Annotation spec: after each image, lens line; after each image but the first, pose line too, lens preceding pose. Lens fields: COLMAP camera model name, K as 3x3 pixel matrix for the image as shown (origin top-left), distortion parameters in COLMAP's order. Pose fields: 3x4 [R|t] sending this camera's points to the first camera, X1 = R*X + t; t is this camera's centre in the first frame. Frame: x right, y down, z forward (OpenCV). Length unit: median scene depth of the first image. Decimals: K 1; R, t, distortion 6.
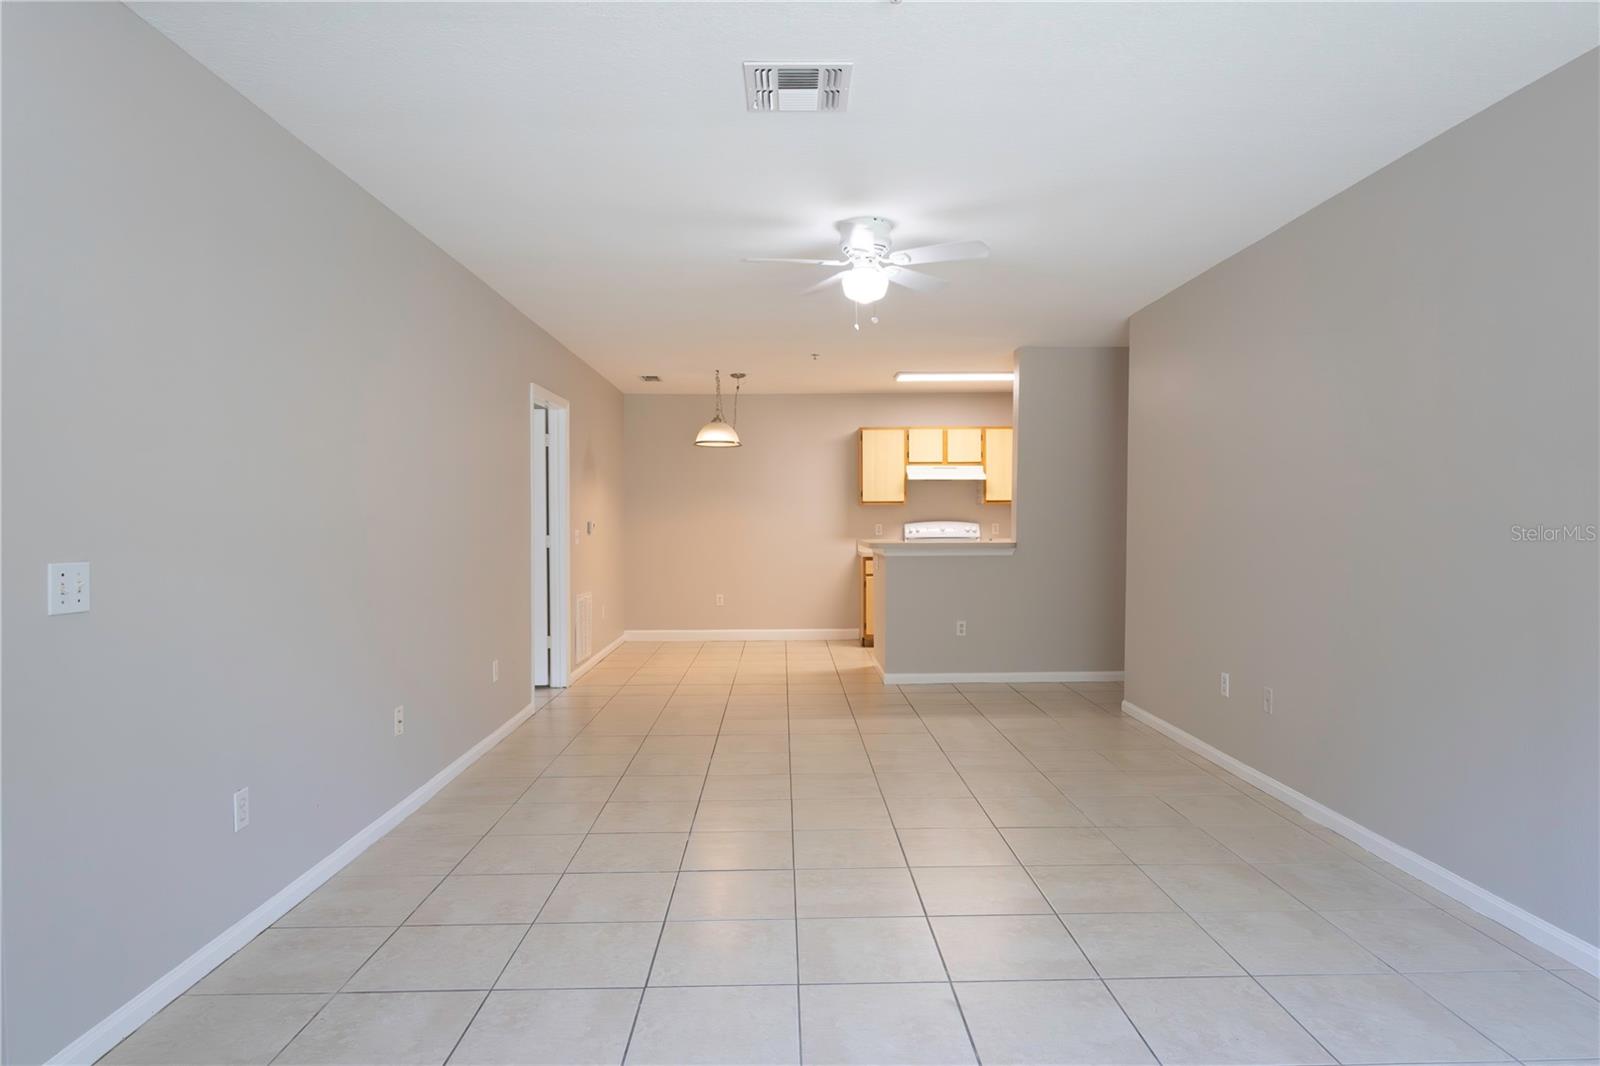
lens RADIAL K [[937.7, 0, 801.3], [0, 937.7, 530.9], [0, 0, 1]] dist [0.002922, -0.000658]
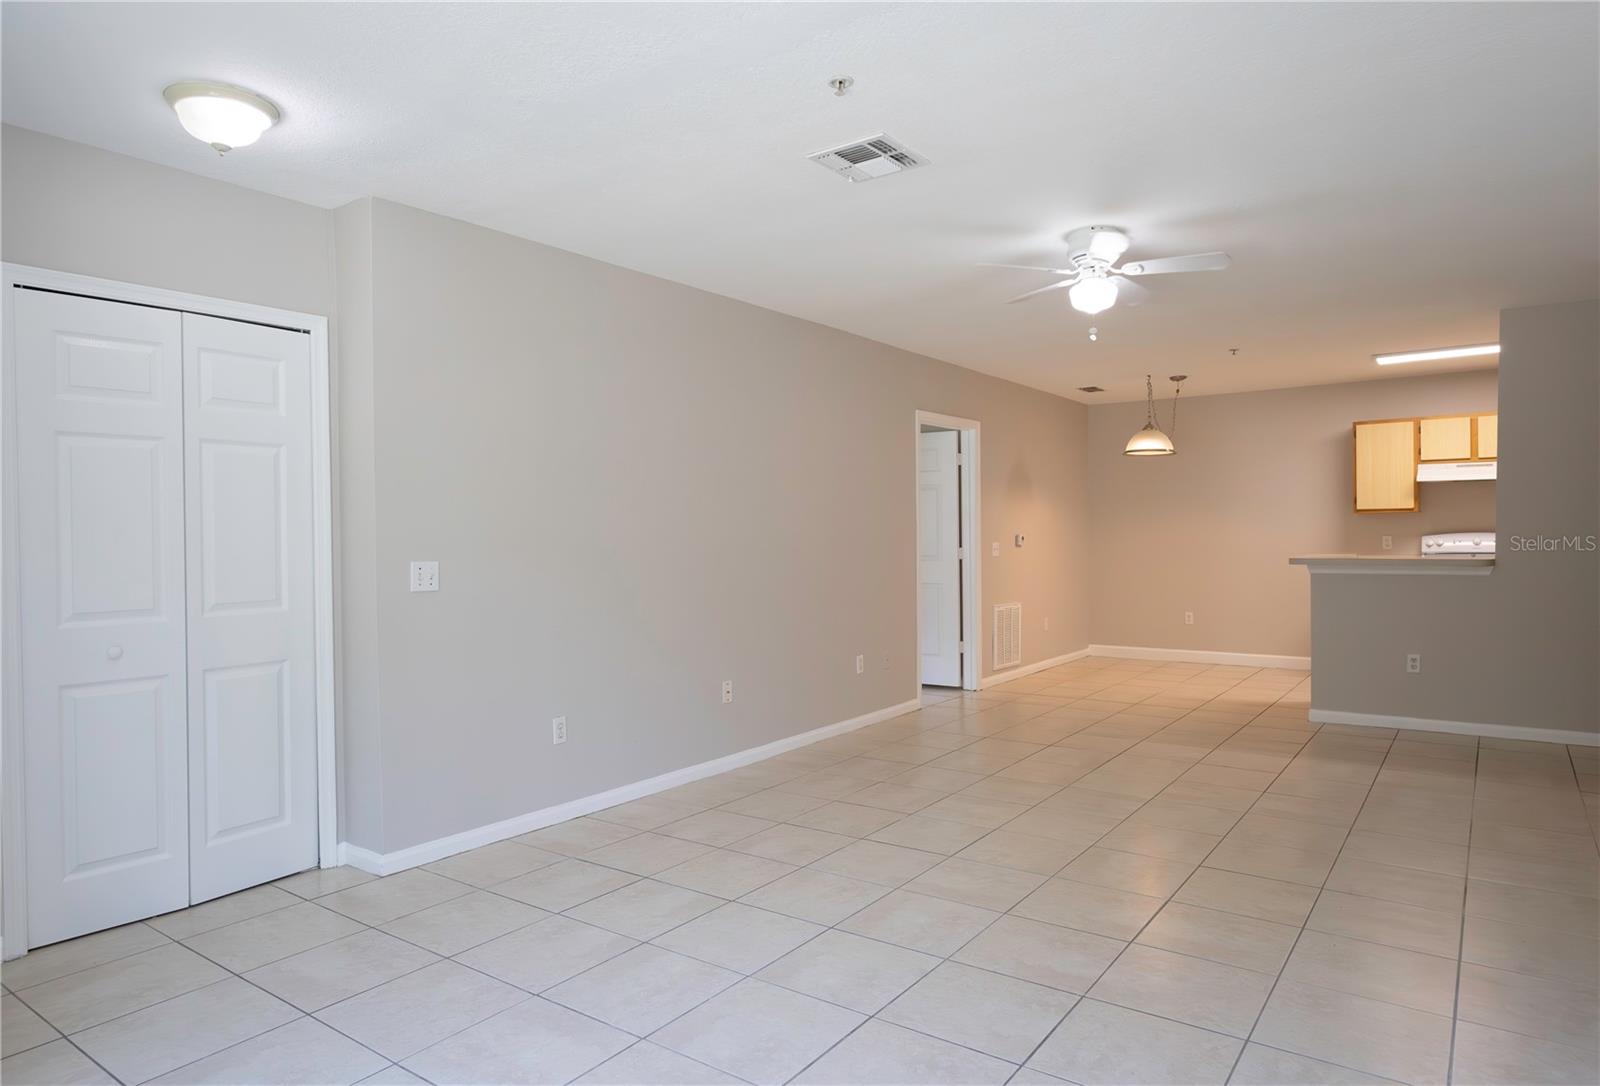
lens RADIAL K [[972.3, 0, 799.9], [0, 972.3, 543.6], [0, 0, 1]] dist [-0.008650, -0.000613]
pose [[0.798075, 0.002115, -0.602554, 0.229438], [-0.002040, 0.999998, 0.000808, -0.000461], [0.602554, 0.000584, 0.798078, 0.000402]]
